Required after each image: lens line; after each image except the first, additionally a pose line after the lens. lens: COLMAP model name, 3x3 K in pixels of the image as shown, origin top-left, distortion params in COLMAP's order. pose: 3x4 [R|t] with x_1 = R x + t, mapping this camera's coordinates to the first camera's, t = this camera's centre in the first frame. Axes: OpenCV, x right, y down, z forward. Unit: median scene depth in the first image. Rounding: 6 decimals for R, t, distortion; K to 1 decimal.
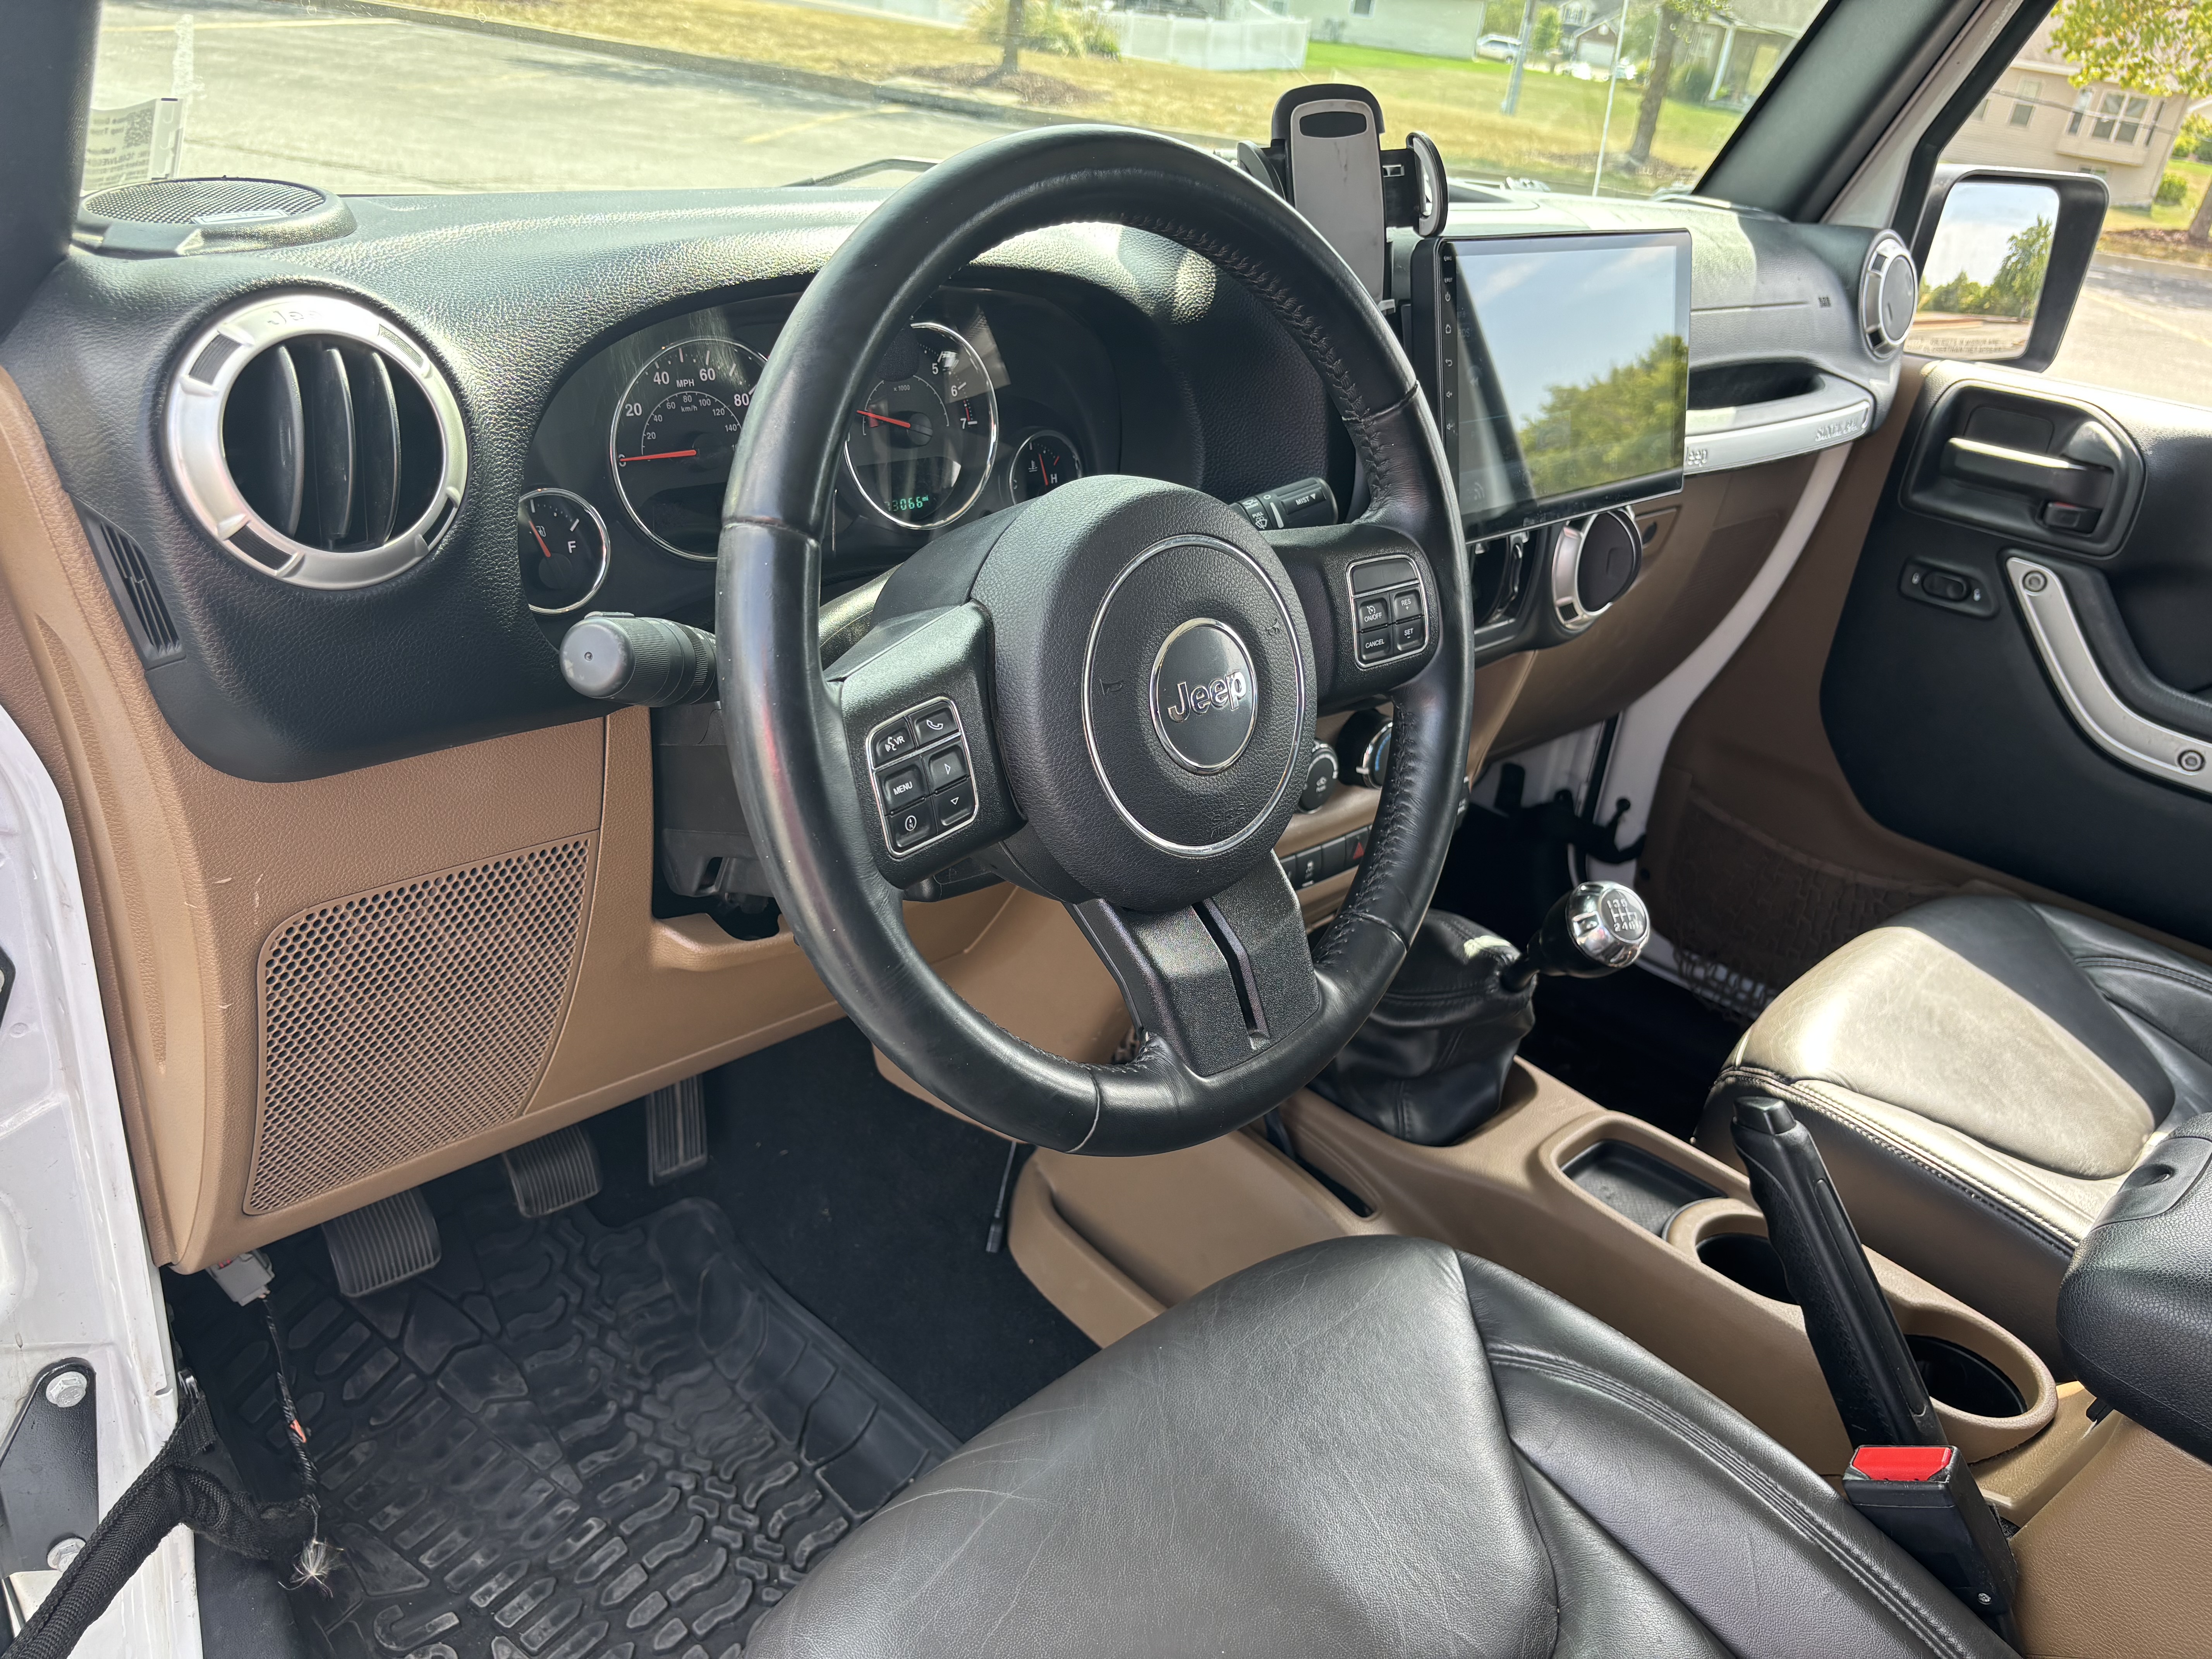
lens RADIAL K [[1711.7, 0, 1105.4], [0, 1711.7, 789.0], [0, 0, 1]] dist [0.044620, -0.056235]
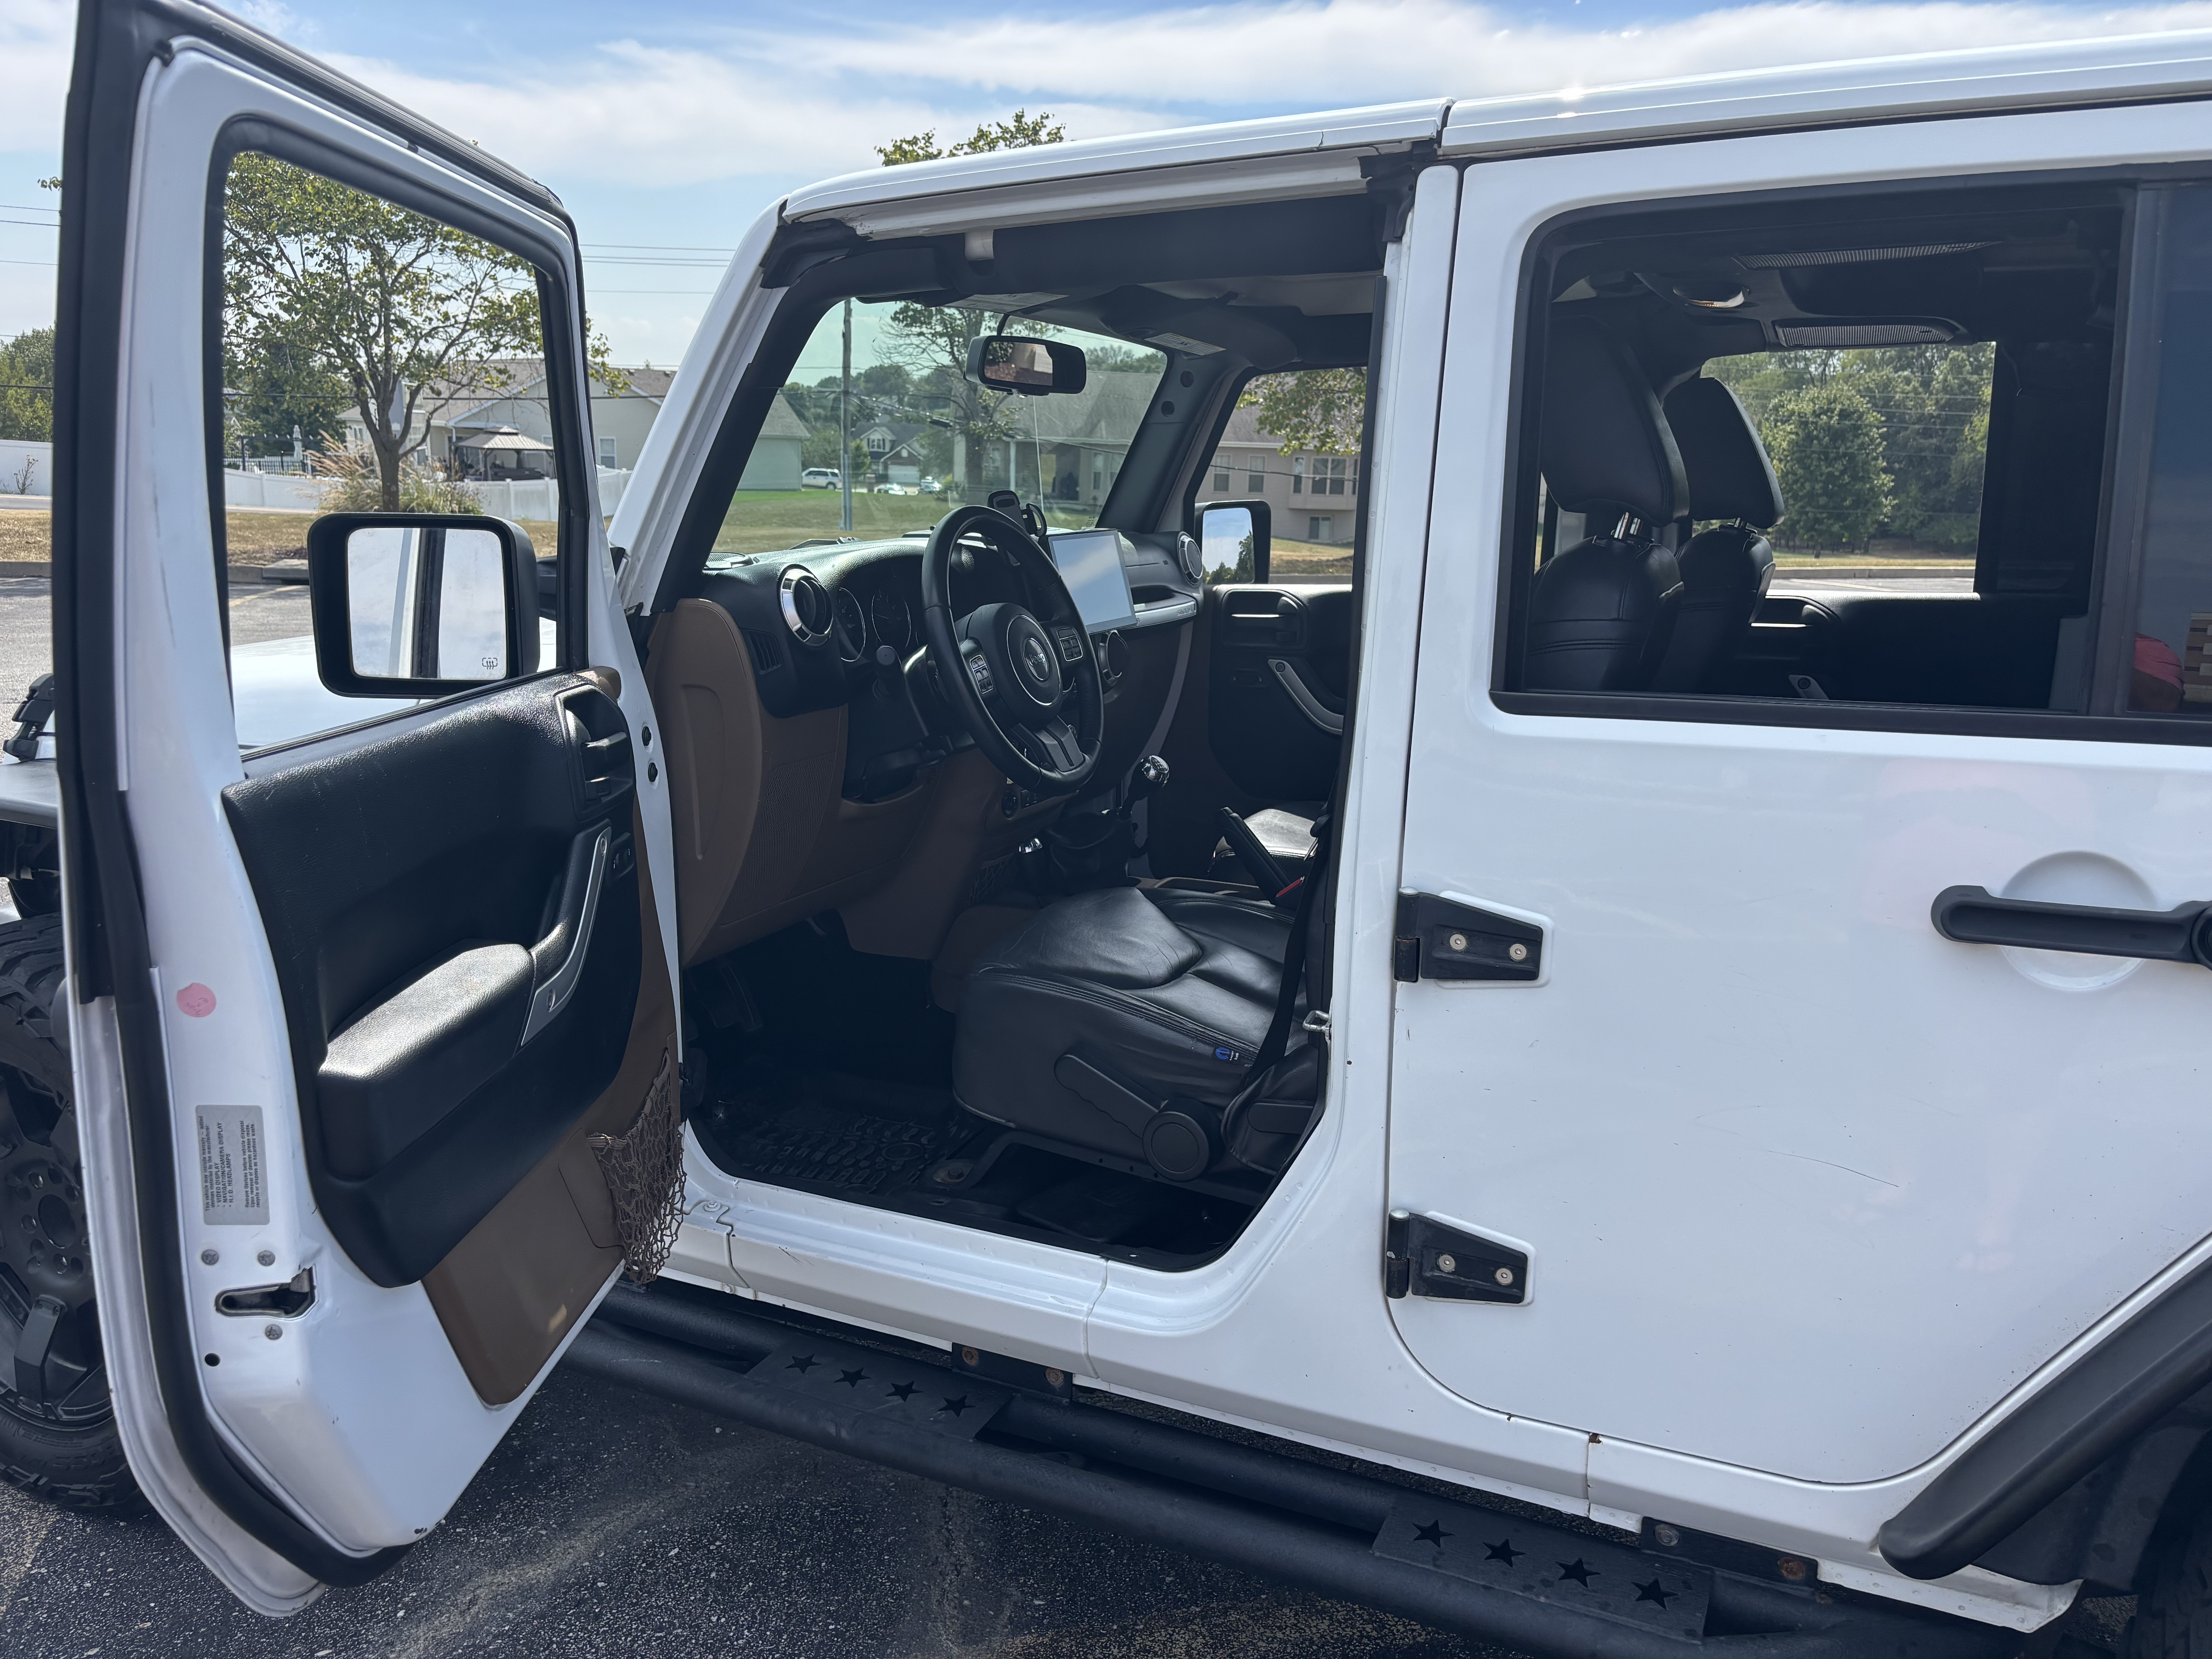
lens RADIAL K [[1673.8, 0, 1111.2], [0, 1673.8, 830.7], [0, 0, 1]] dist [0.047932, -0.058114]
pose [[0.923814, -0.179211, 0.338306, -0.401428], [0.243112, 0.957243, -0.156786, 0.336971], [-0.295743, 0.227088, 0.927883, -0.827528]]
